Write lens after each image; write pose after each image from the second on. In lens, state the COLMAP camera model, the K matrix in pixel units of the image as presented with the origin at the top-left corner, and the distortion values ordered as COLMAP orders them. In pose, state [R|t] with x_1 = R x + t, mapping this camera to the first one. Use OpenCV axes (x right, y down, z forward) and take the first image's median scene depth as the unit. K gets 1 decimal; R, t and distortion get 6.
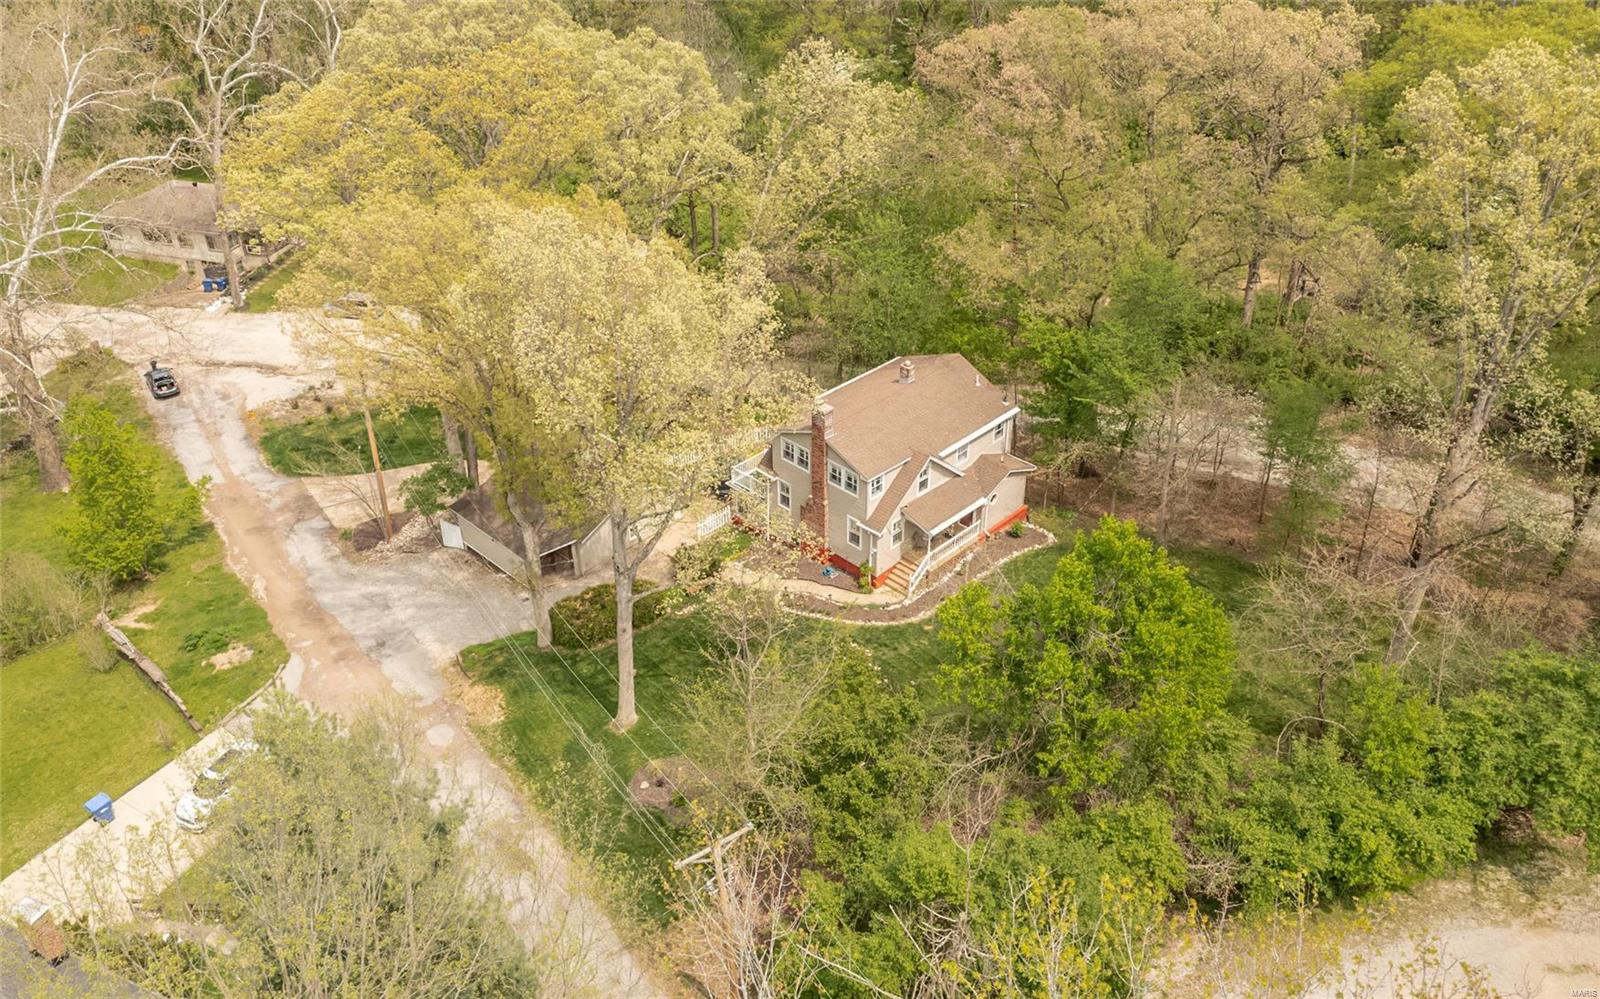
lens RADIAL K [[1249.0, 0, 809.1], [0, 1249.0, 497.1], [0, 0, 1]] dist [-0.011872, 0.005502]
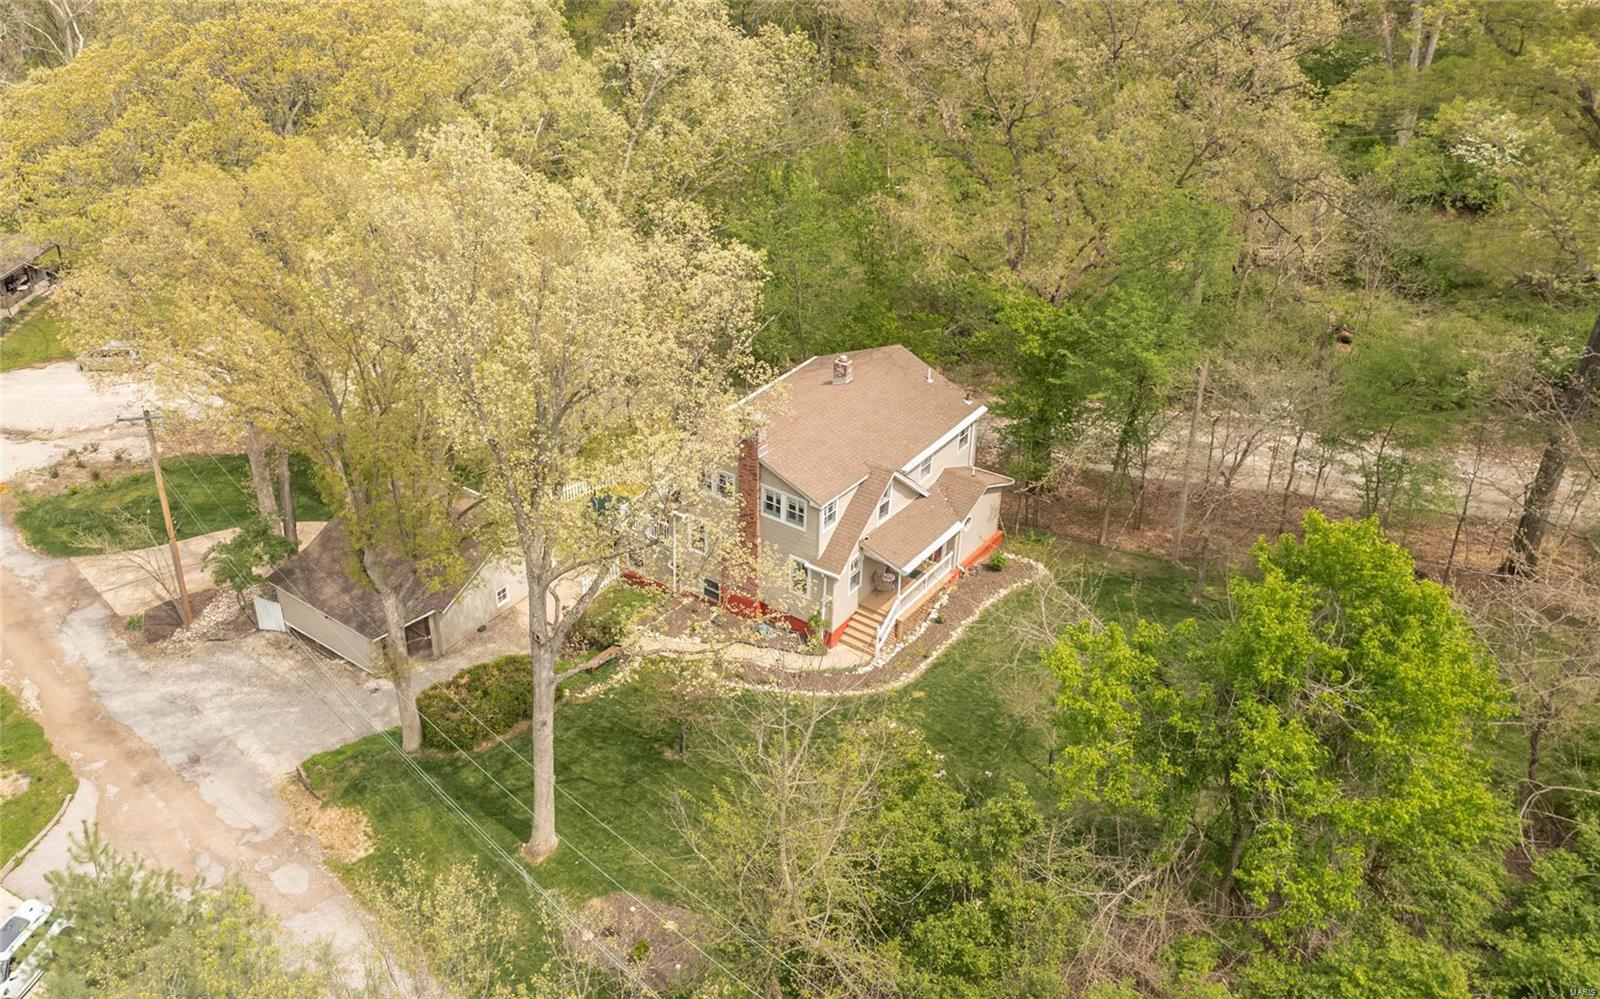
lens RADIAL K [[1325.2, 0, 568.2], [0, 1325.2, 513.0], [0, 0, 1]] dist [-0.010933, 0.012140]
pose [[0.998069, -0.062071, -0.002270, -0.100678], [0.061932, 0.997285, -0.039838, 0.012409], [0.004737, 0.039621, 0.999204, 0.175068]]
